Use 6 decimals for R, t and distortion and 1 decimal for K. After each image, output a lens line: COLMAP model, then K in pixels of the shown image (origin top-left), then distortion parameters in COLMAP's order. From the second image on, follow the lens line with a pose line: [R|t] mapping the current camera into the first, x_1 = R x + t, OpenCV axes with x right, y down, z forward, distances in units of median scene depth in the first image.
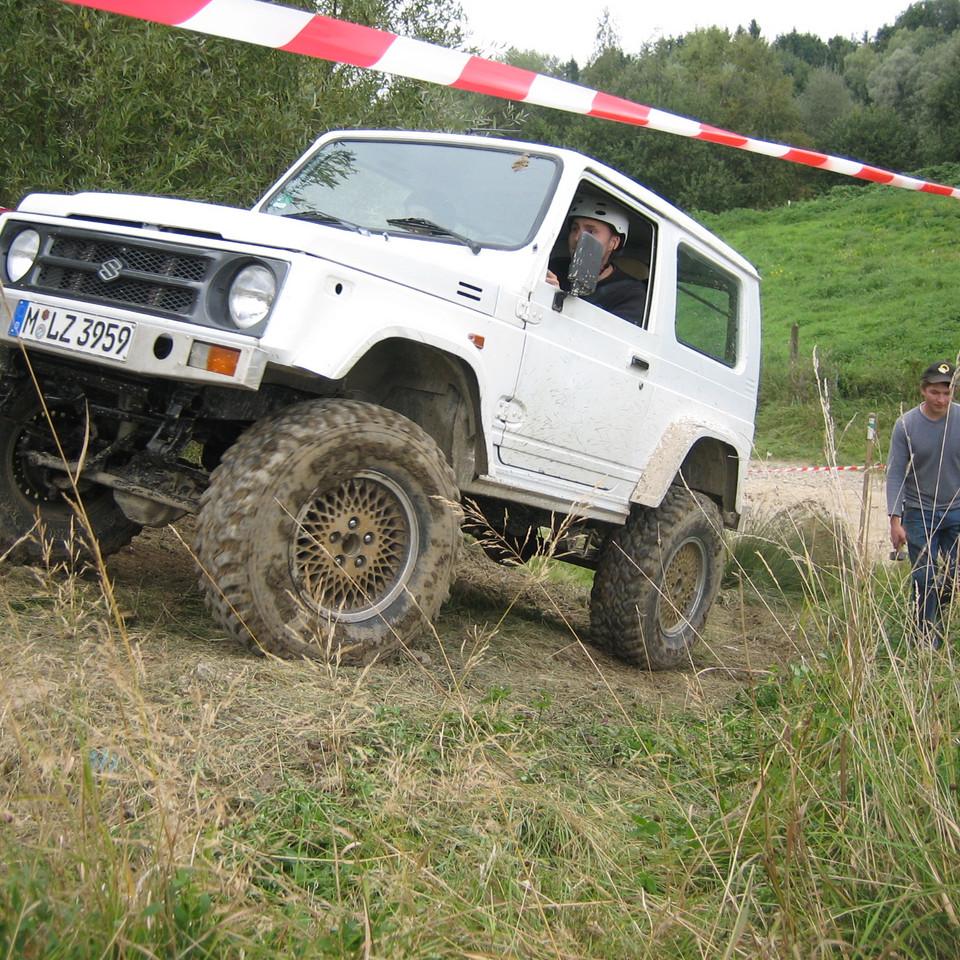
lens RADIAL K [[1342.3, 0, 478.6], [0, 1342.3, 465.8], [0, 0, 1]] dist [-0.145717, 0.193963]
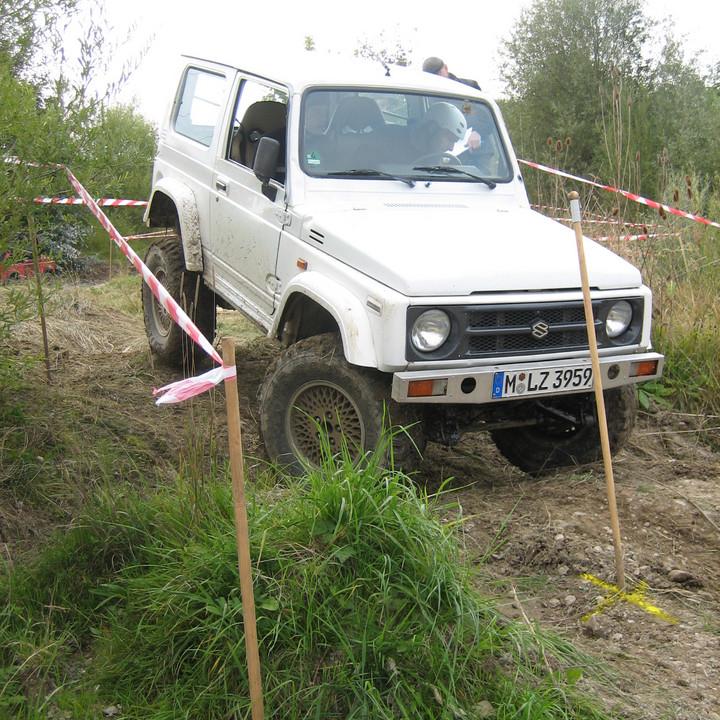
lens RADIAL K [[1006.7, 0, 359.0], [0, 1006.7, 349.3], [0, 0, 1]] dist [-0.145717, 0.193963]
pose [[0.484538, -0.446999, 0.751941, -1.234727], [0.008962, 0.862078, 0.506697, -0.701946], [-0.874724, -0.238775, 0.421715, 0.717221]]
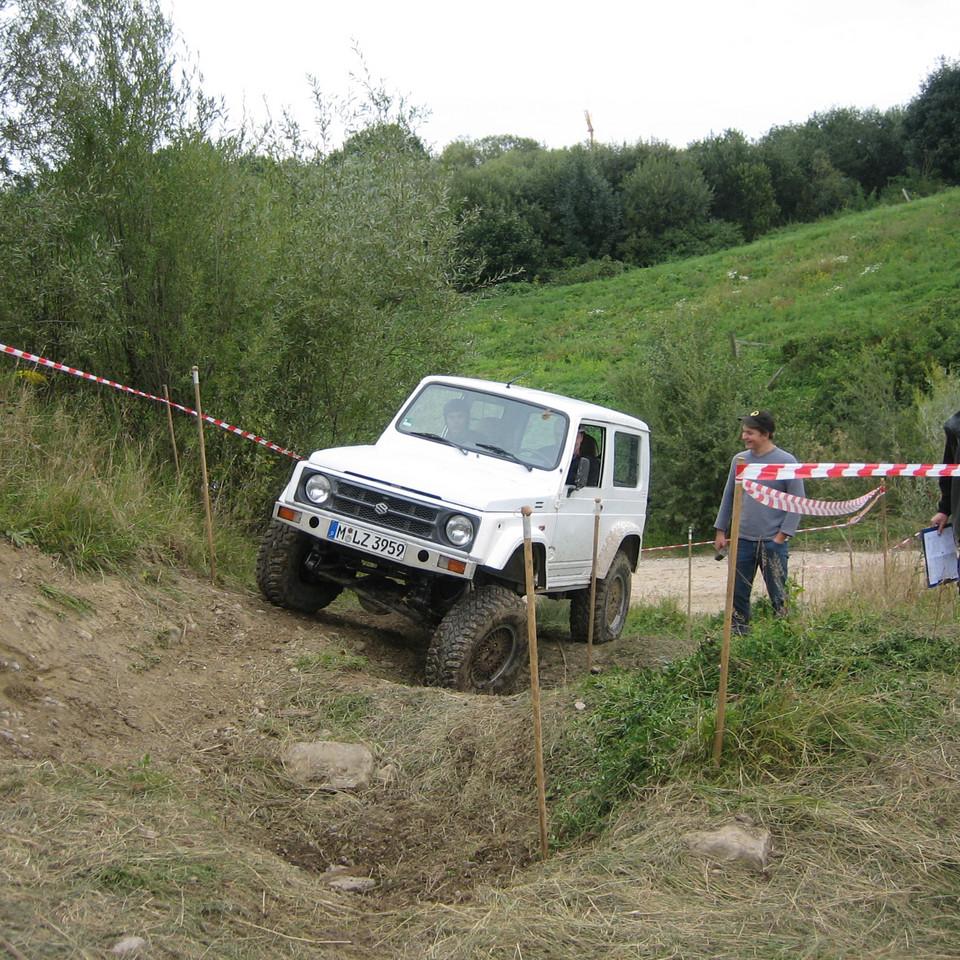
lens RADIAL K [[1317.2, 0, 464.3], [0, 1317.2, 481.0], [0, 0, 1]] dist [-0.135538, 0.318468]
pose [[0.988436, -0.016463, 0.150741, -0.469999], [-0.000162, 0.993974, 0.109616, -0.428574], [-0.151637, -0.108373, 0.982477, -1.086688]]
